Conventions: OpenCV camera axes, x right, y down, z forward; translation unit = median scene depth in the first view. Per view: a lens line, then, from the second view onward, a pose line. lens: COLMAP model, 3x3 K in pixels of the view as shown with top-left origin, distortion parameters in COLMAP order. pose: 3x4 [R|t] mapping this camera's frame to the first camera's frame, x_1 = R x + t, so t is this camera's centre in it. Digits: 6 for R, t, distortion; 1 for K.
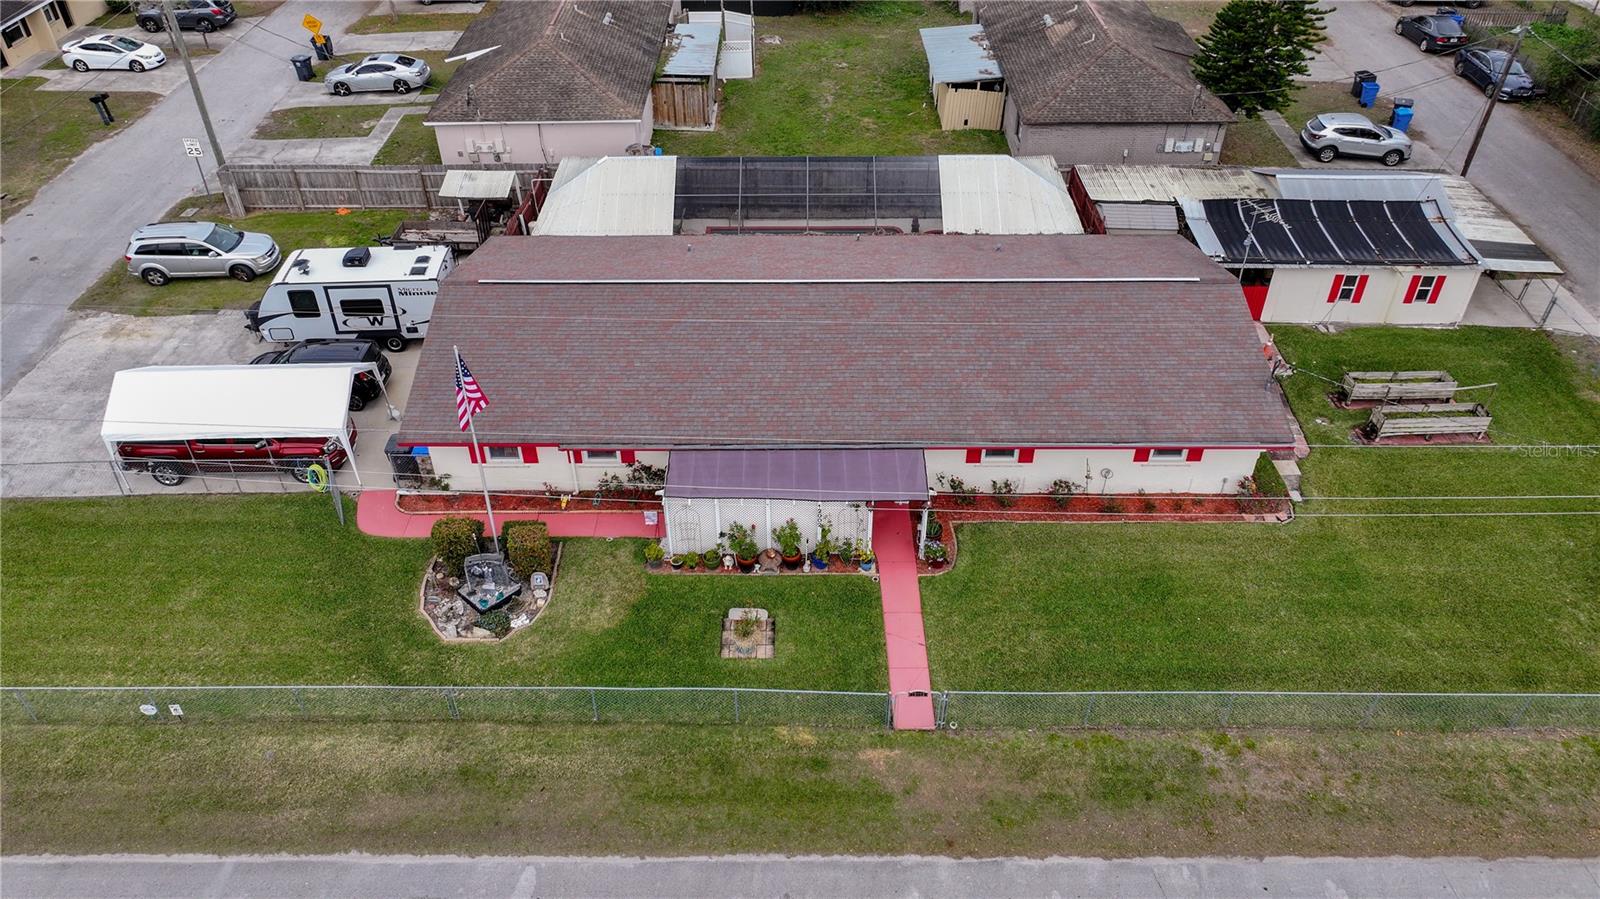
lens RADIAL K [[1125.6, 0, 796.9], [0, 1125.6, 445.1], [0, 0, 1]] dist [0.000446, 0.010283]
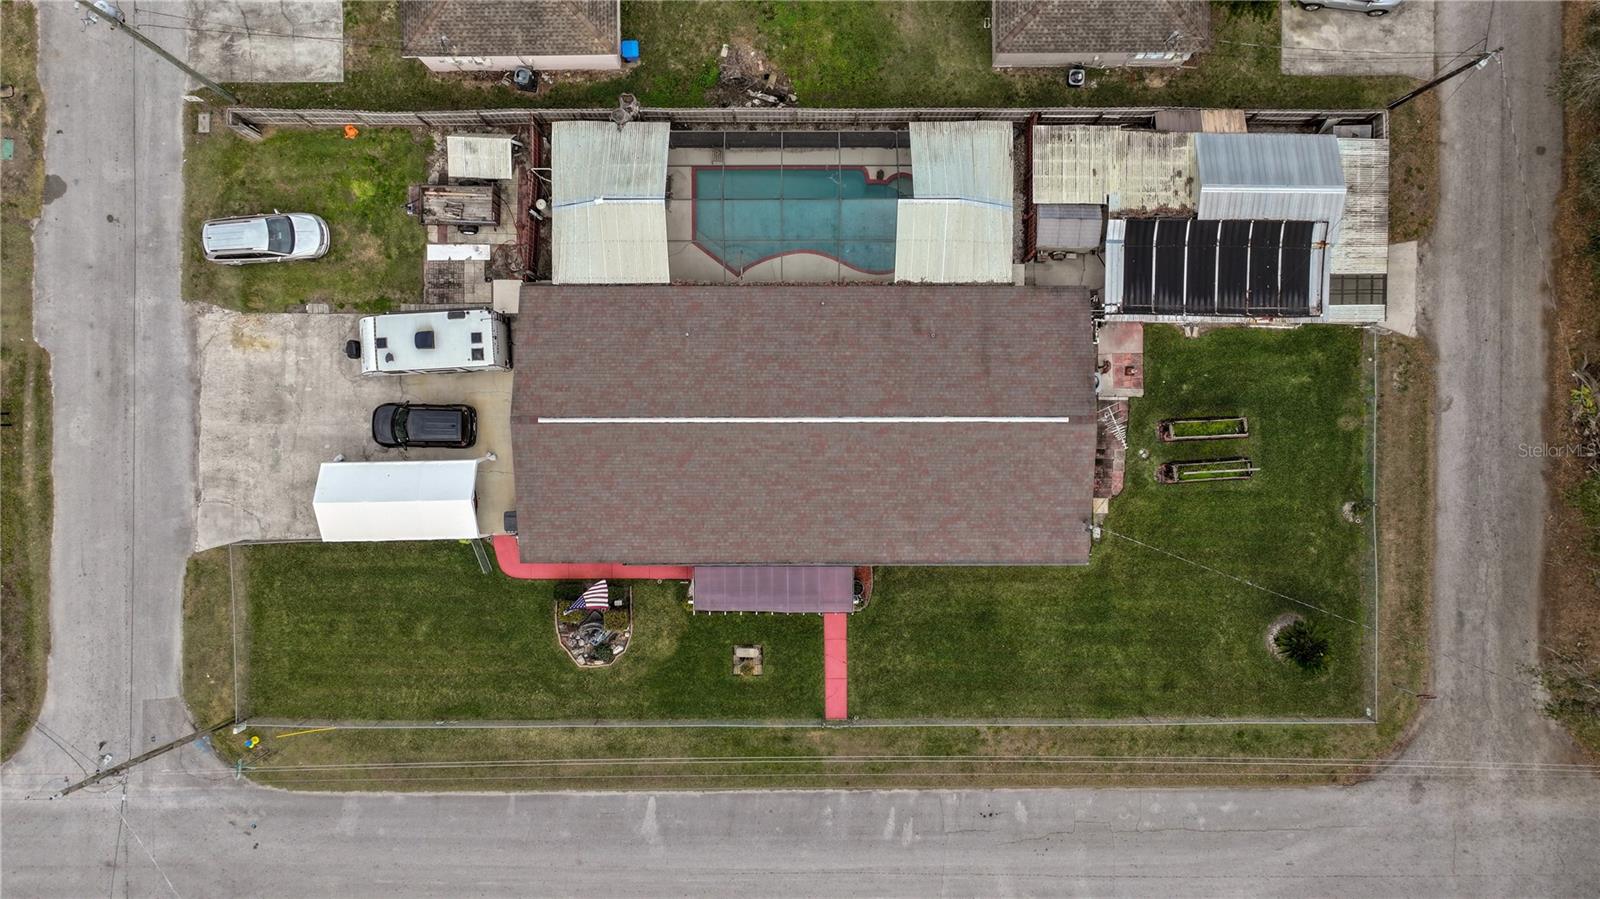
lens RADIAL K [[1125.6, 0, 796.9], [0, 1125.6, 445.1], [0, 0, 1]] dist [0.000446, 0.010283]
pose [[0.999994, -0.002700, 0.002198, 0.030399], [-0.000082, 0.612920, 0.790145, -1.388870], [-0.003481, -0.790140, 0.612916, 0.165805]]
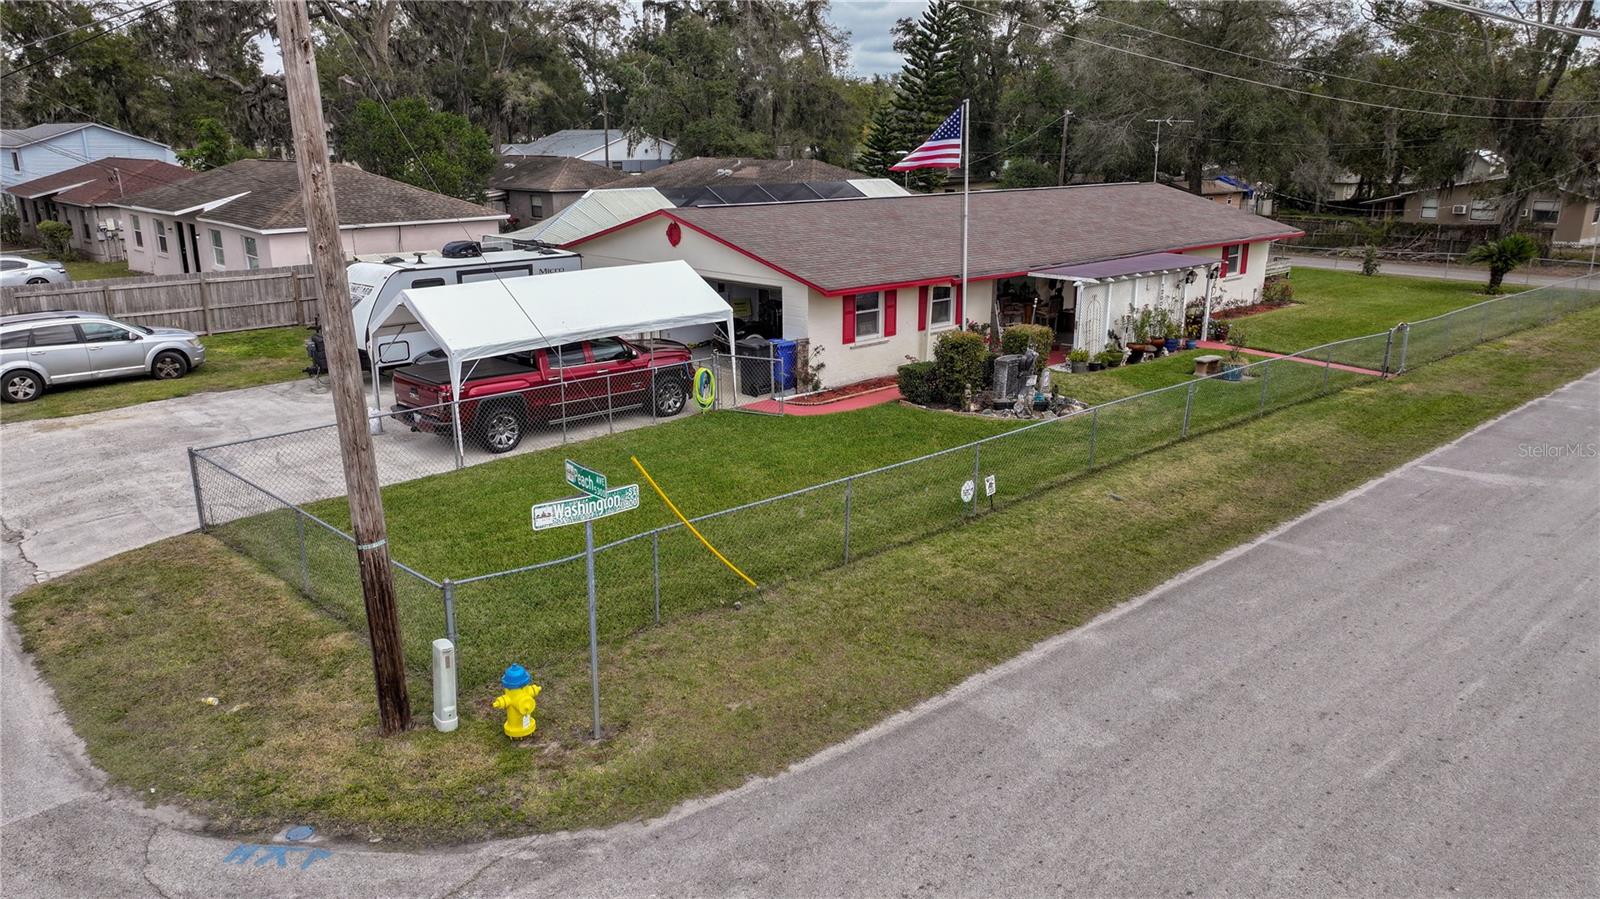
lens RADIAL K [[1125.6, 0, 796.9], [0, 1125.6, 445.1], [0, 0, 1]] dist [0.000446, 0.010283]
pose [[0.728990, -0.178271, 0.660903, -0.962607], [0.418851, 0.879819, -0.224681, 0.280598], [-0.541421, 0.440610, 0.716049, 0.485156]]
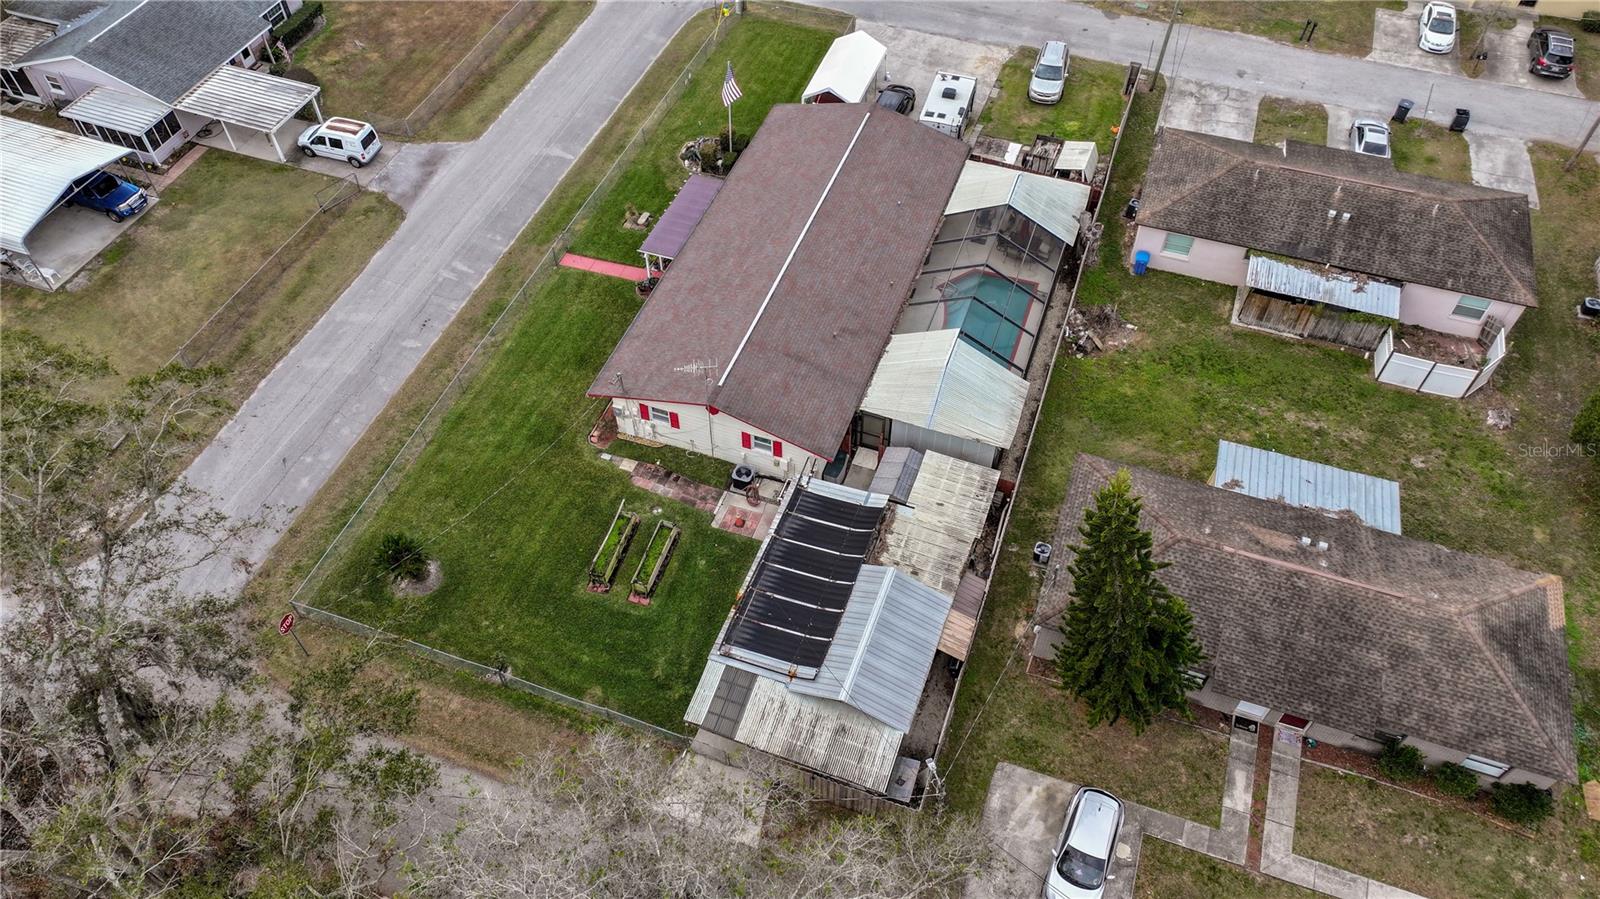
lens RADIAL K [[1125.6, 0, 796.9], [0, 1125.6, 445.1], [0, 0, 1]] dist [0.000446, 0.010283]
pose [[-0.337477, 0.727079, -0.597885, 1.440175], [-0.575981, 0.342876, 0.742079, -1.449490], [0.744551, 0.594805, 0.303071, 0.786056]]
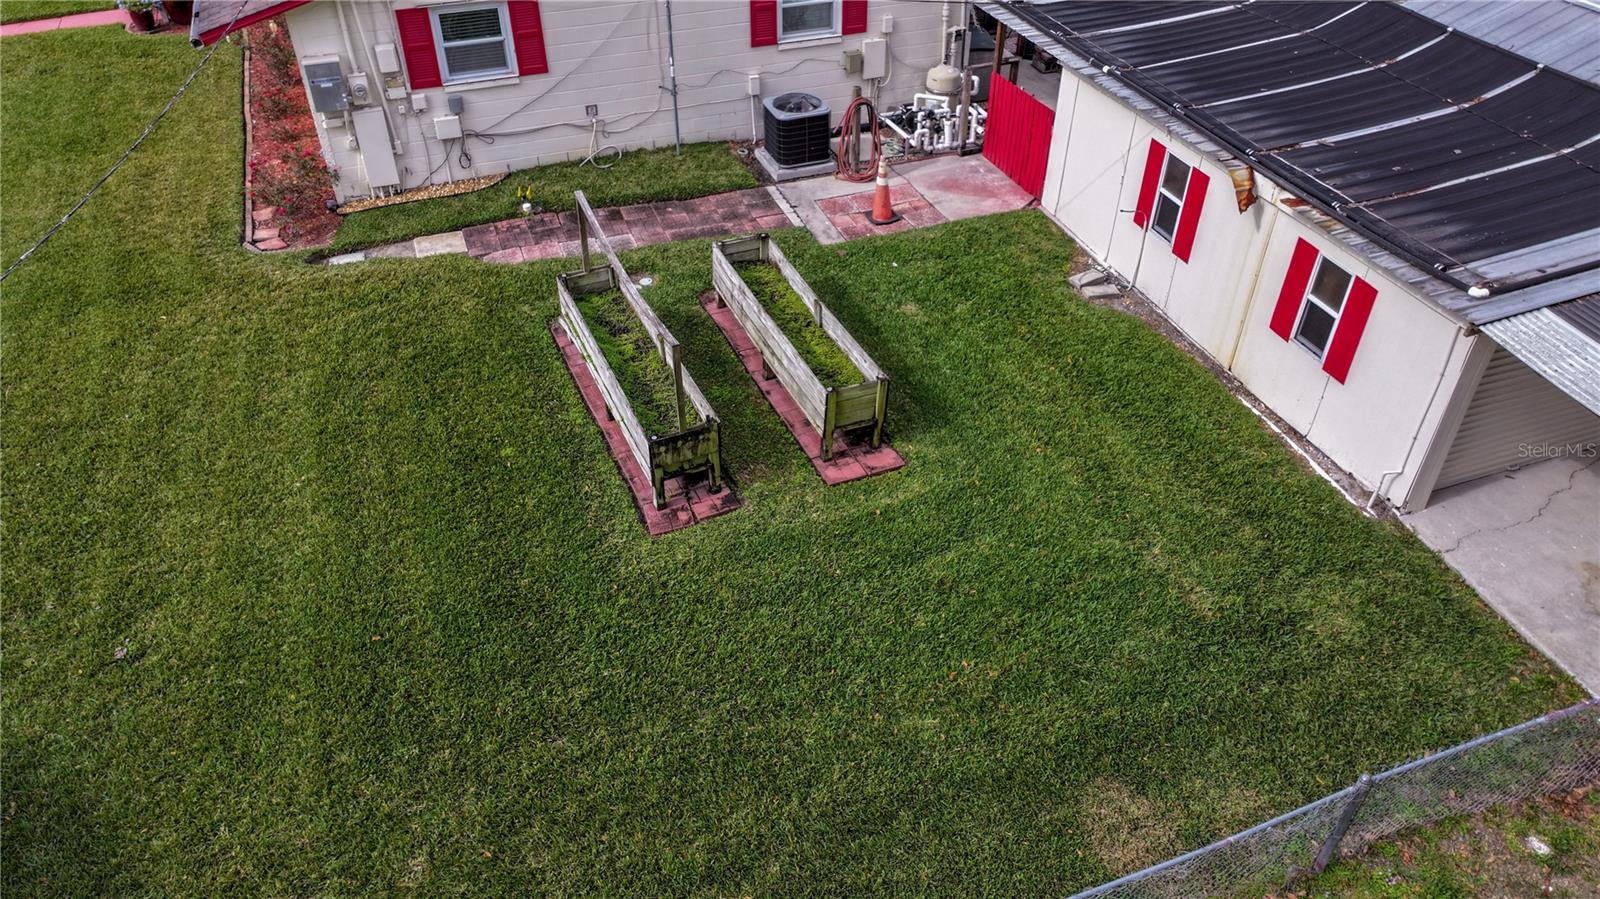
lens RADIAL K [[1125.6, 0, 796.9], [0, 1125.6, 445.1], [0, 0, 1]] dist [0.000446, 0.010283]
pose [[0.343808, 0.577451, -0.740504, 0.997514], [-0.571111, 0.754550, 0.323244, -0.171877], [0.745405, 0.311776, 0.589209, 0.985879]]
